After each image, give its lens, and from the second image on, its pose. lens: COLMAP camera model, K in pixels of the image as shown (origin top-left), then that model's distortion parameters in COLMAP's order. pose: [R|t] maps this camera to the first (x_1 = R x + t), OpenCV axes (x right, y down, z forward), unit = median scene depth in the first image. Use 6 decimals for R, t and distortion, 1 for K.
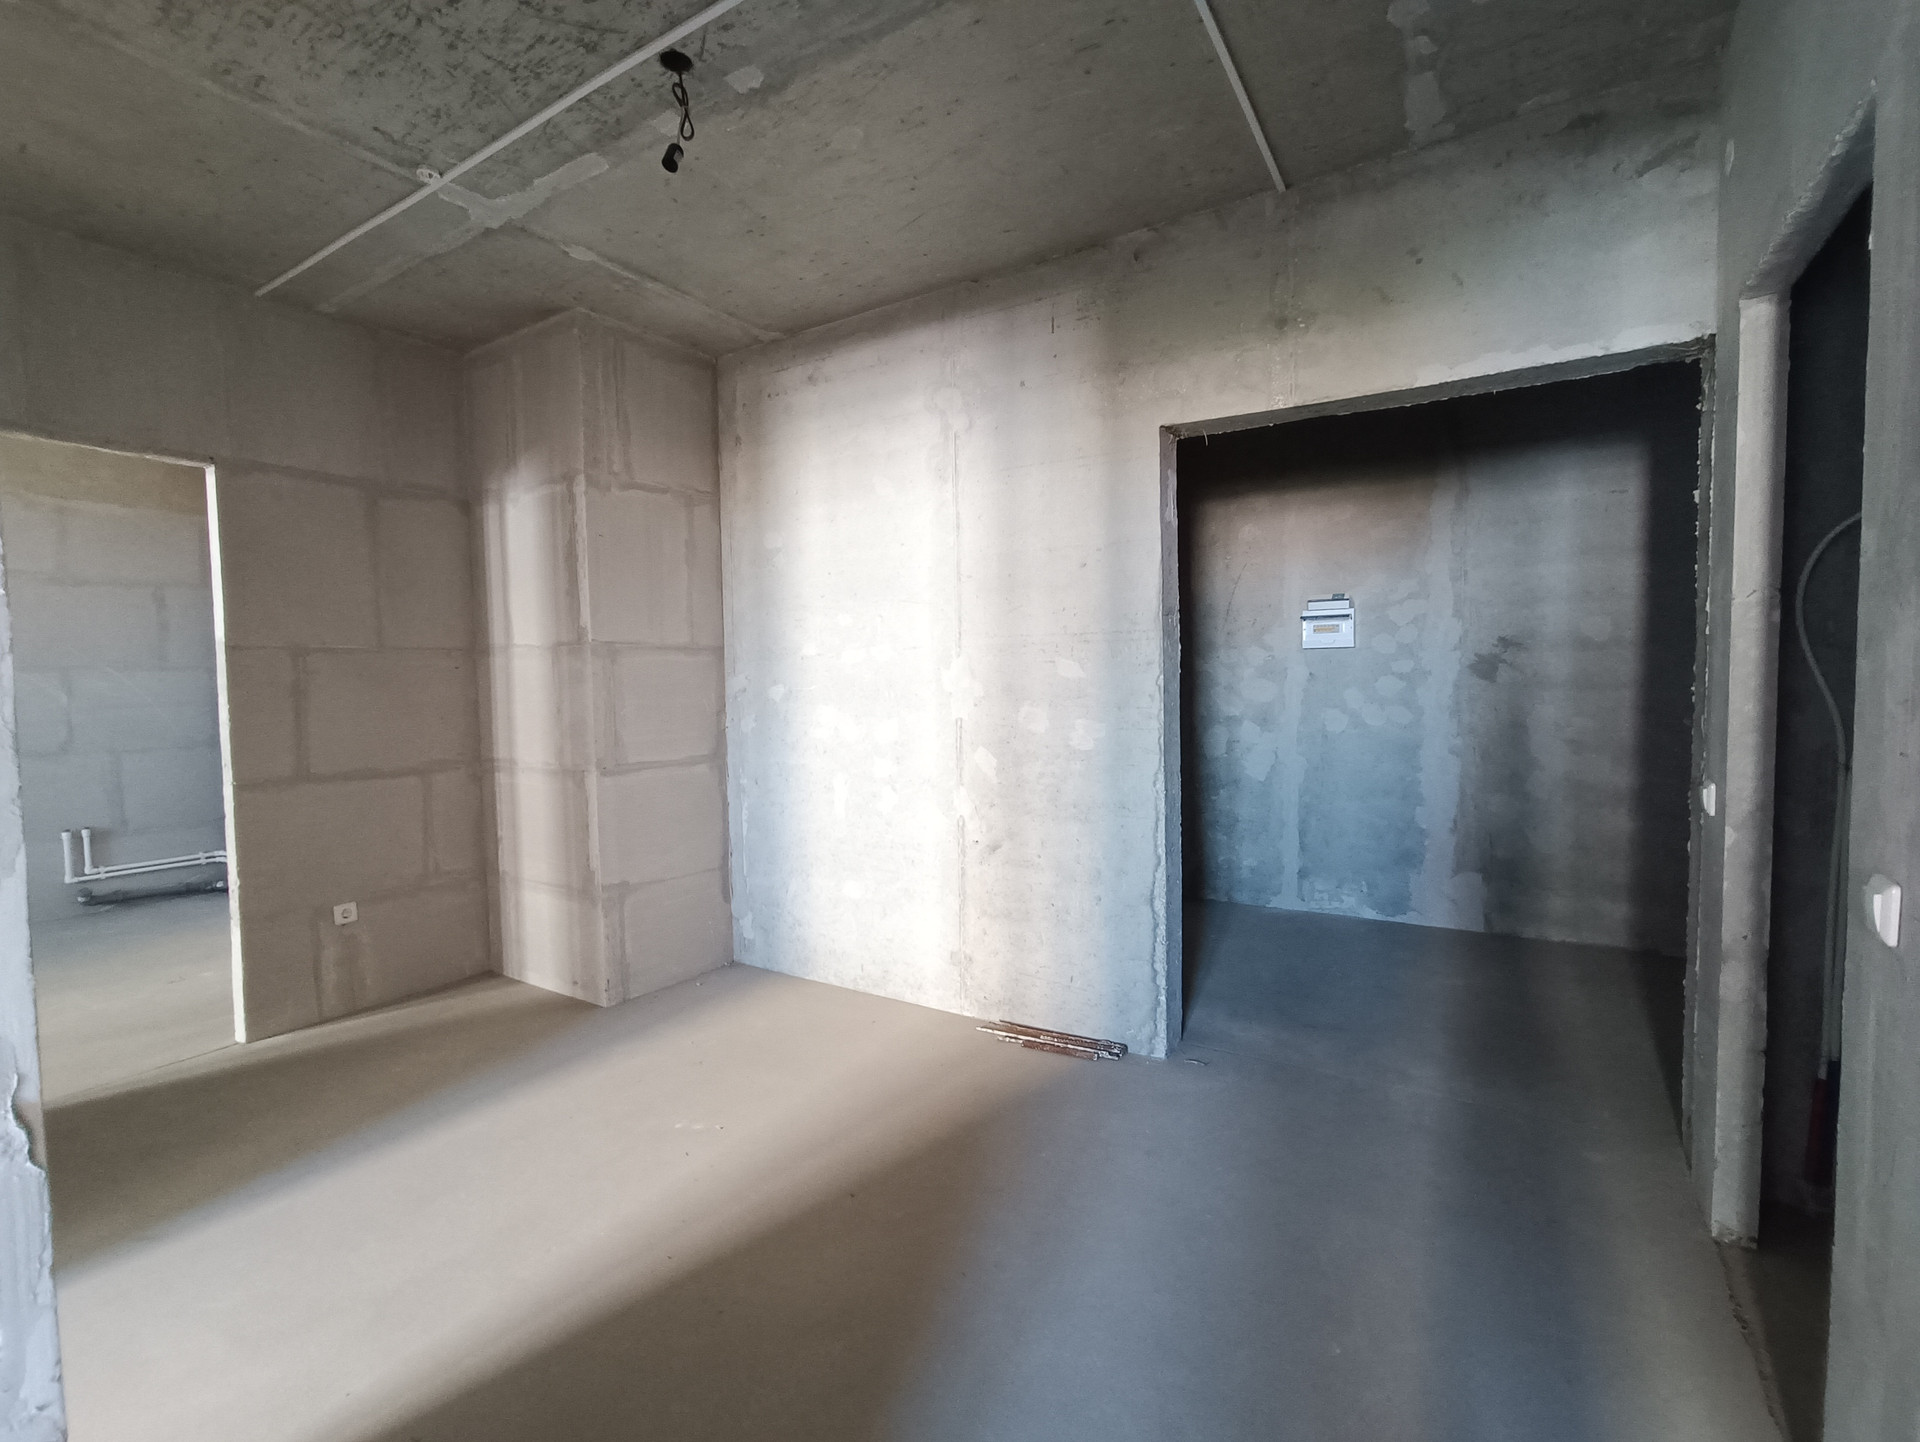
lens RADIAL K [[873.8, 0, 951.9], [0, 873.8, 716.3], [0, 0, 1]] dist [-0.004795, 0.006748]
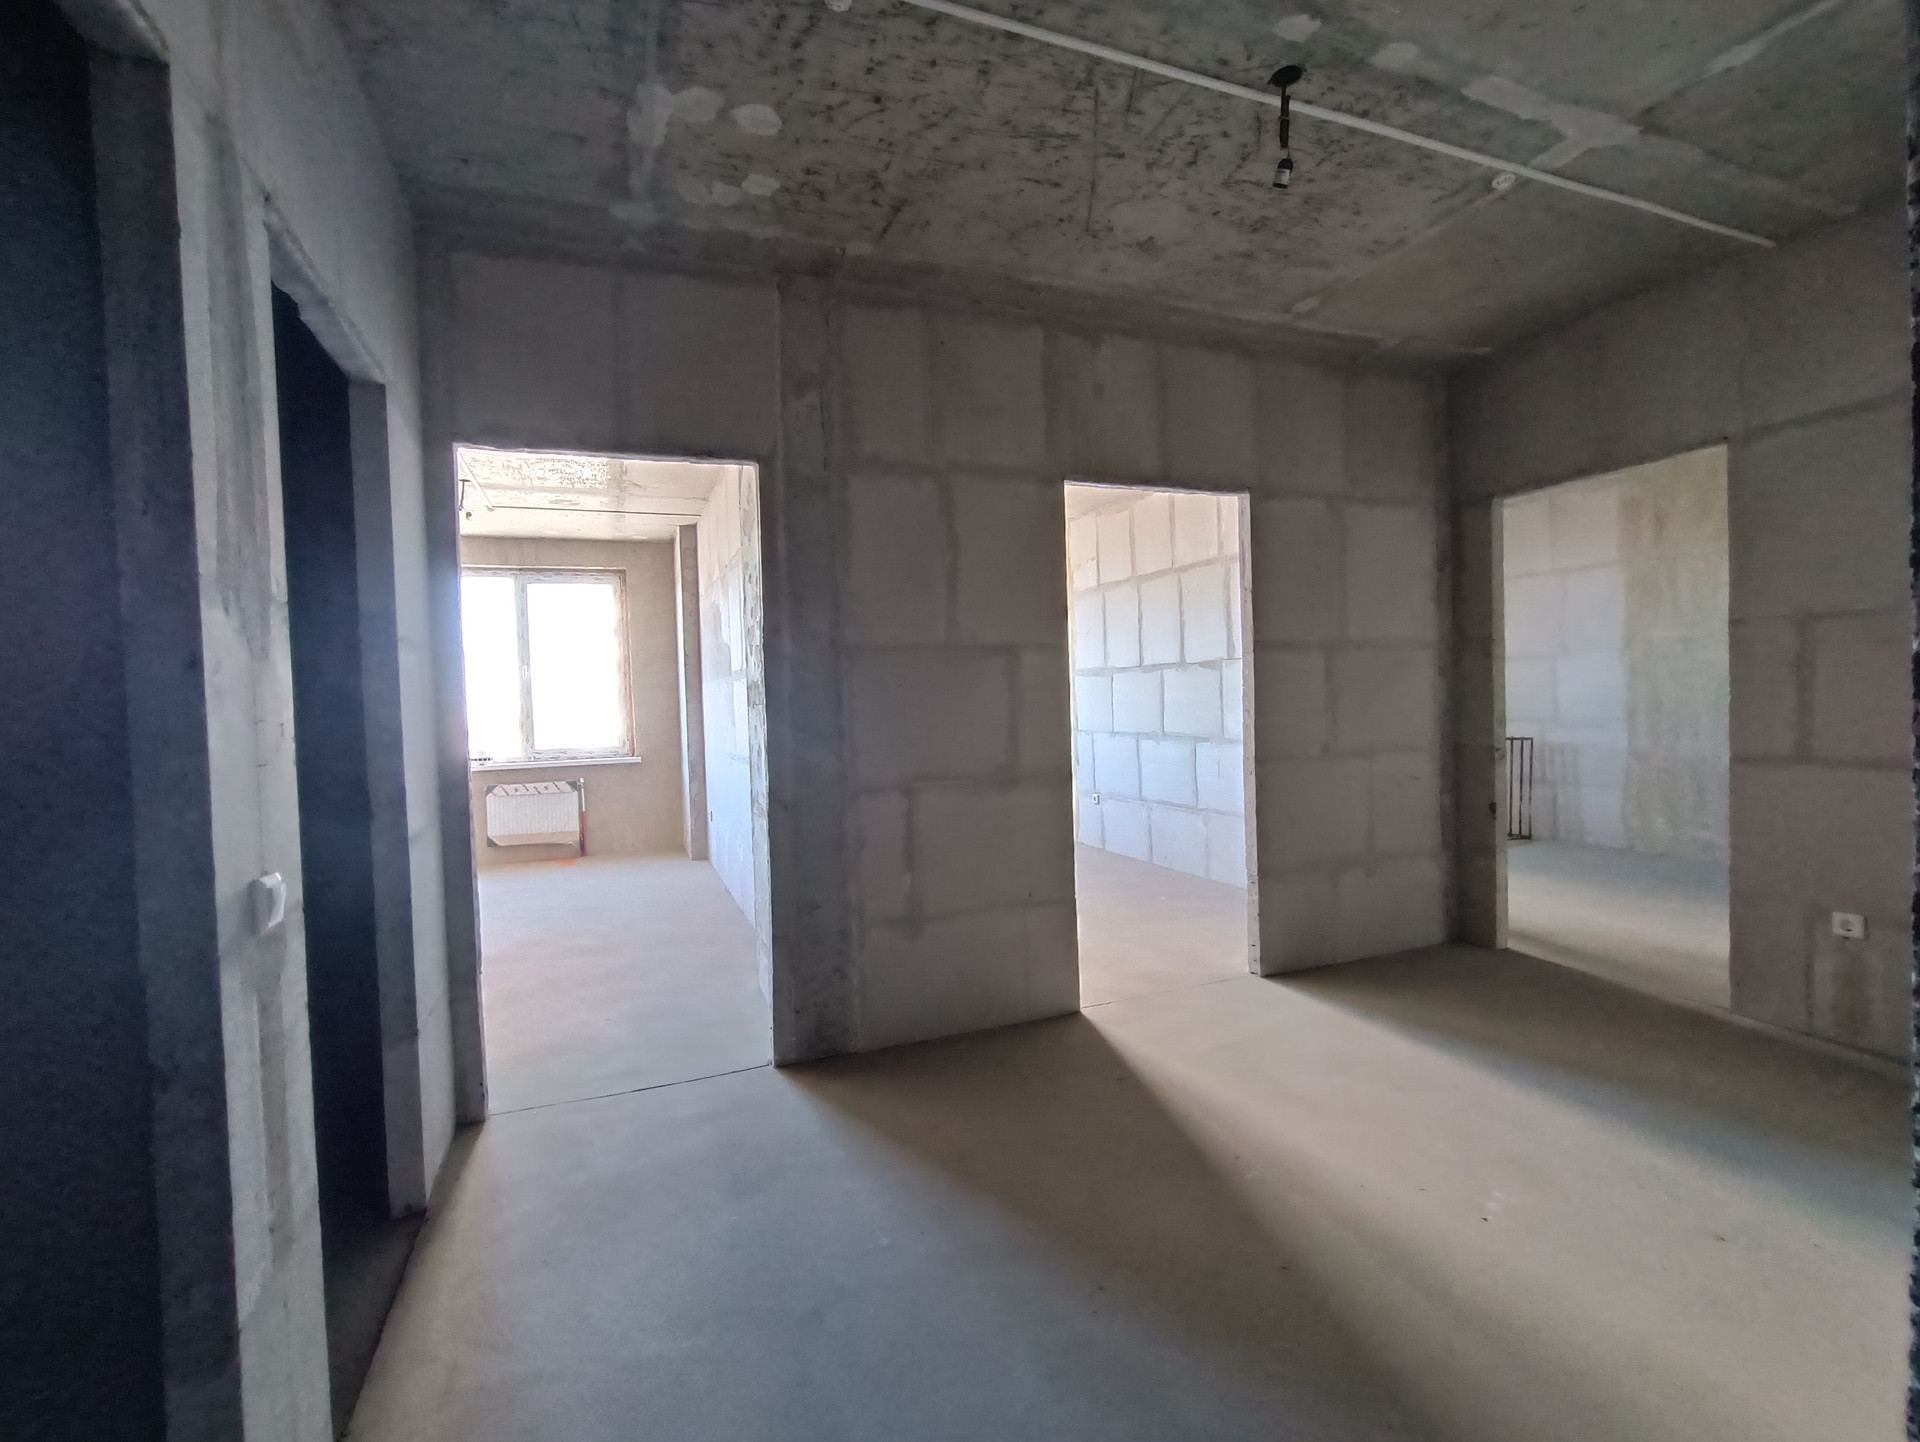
lens RADIAL K [[873.8, 0, 959.7], [0, 873.8, 714.0], [0, 0, 1]] dist [-0.004795, 0.006748]
pose [[-0.573151, 0.047877, -0.818050, 0.508924], [0.004773, 0.998470, 0.055093, -0.030136], [0.819436, 0.027672, -0.572503, 0.825692]]
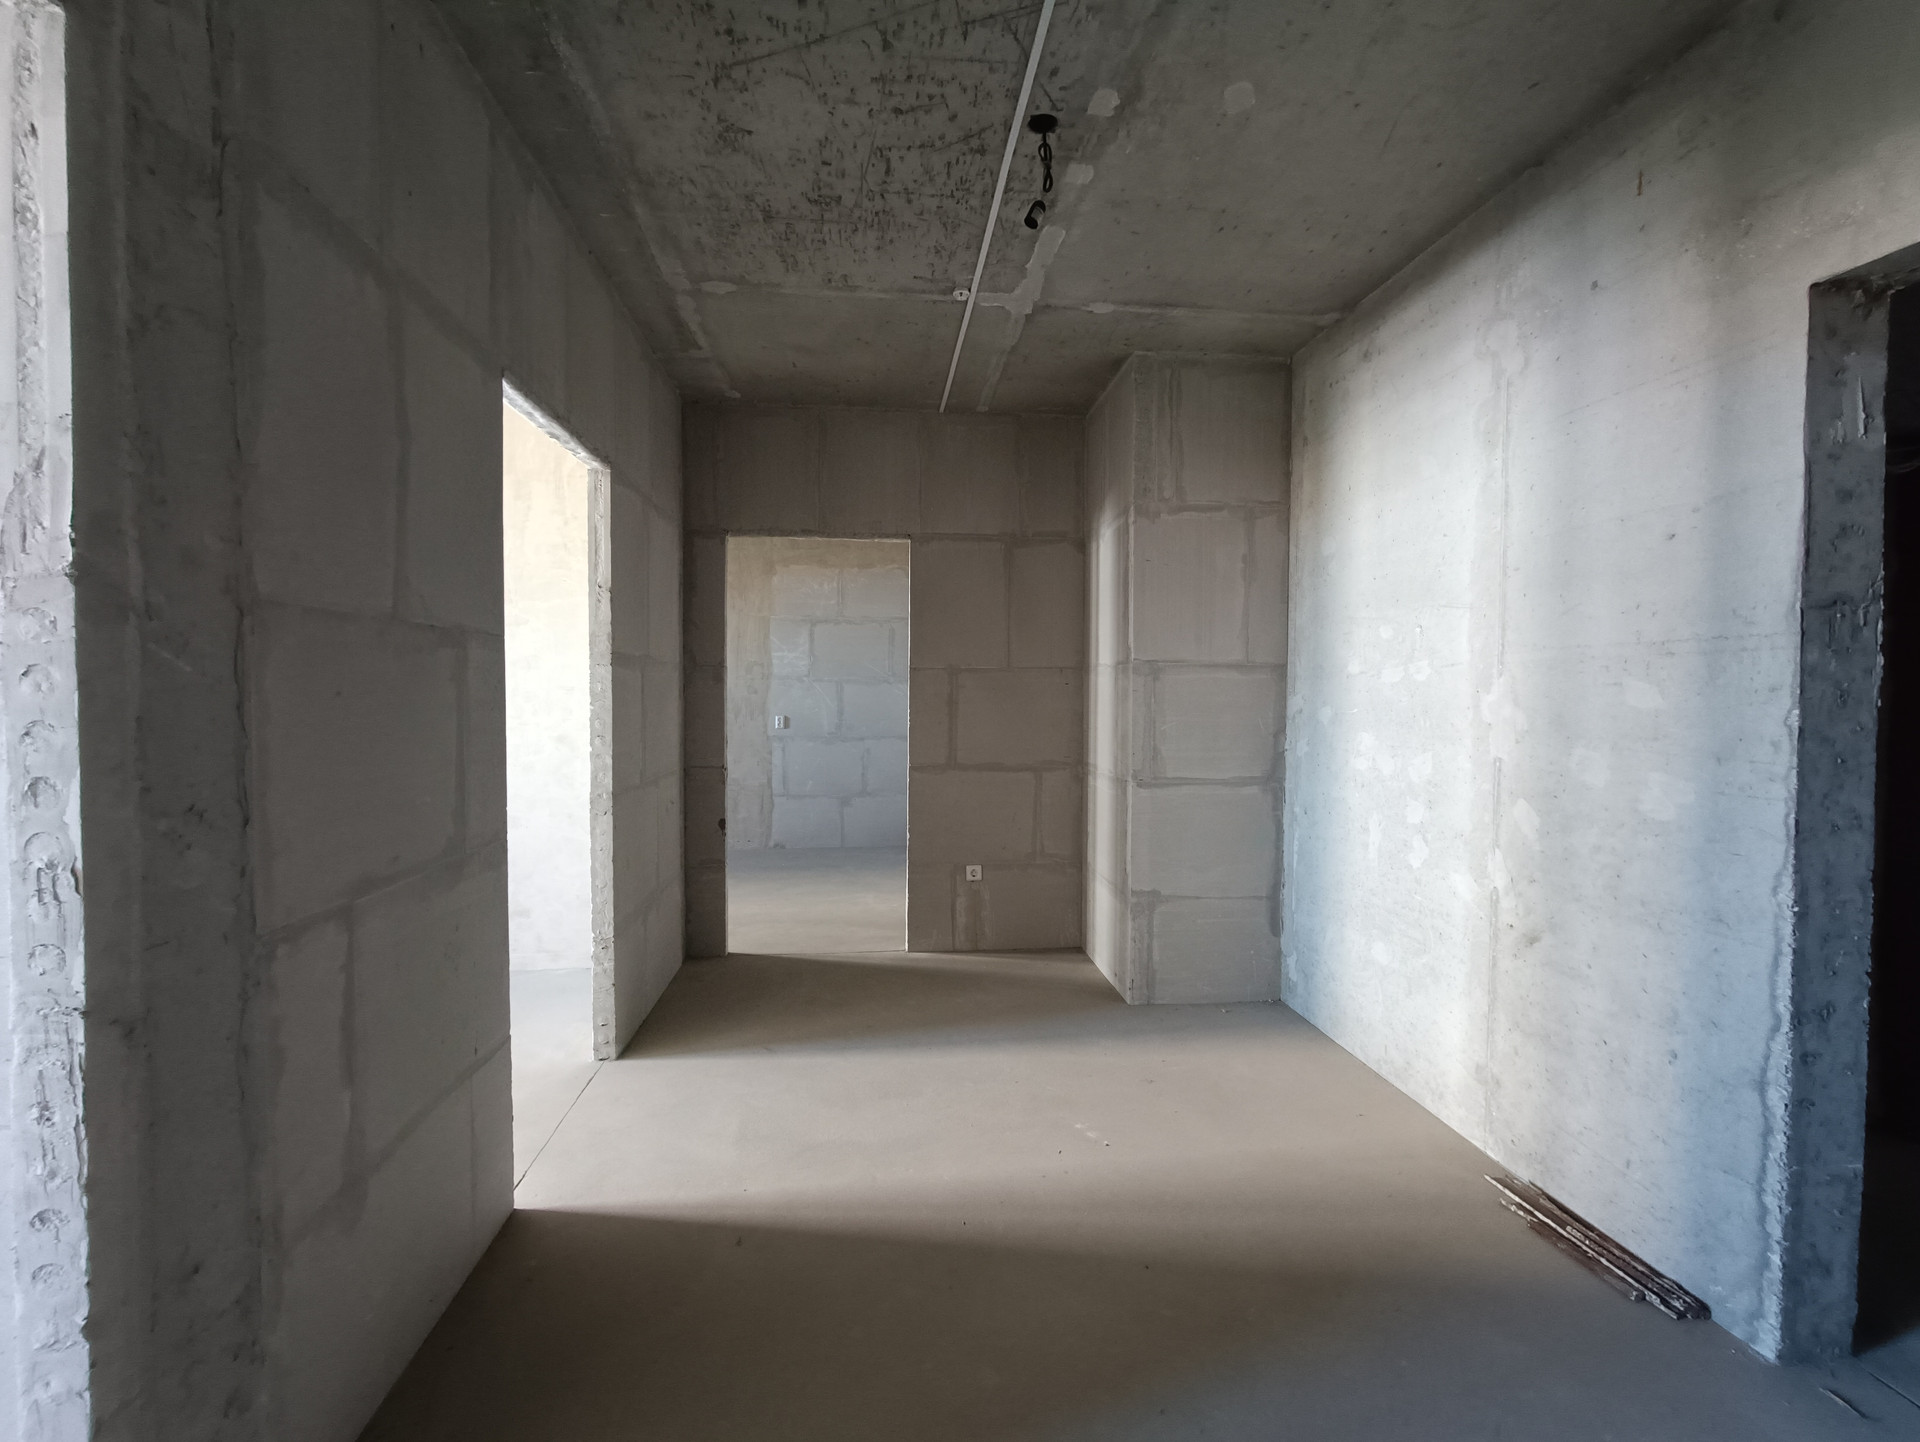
lens RADIAL K [[873.8, 0, 957.6], [0, 873.8, 718.9], [0, 0, 1]] dist [-0.004795, 0.006748]
pose [[0.627971, 0.040729, -0.777170, 0.305378], [-0.049705, 0.998690, 0.012175, -0.017612], [0.776648, 0.030983, 0.629173, 0.169927]]
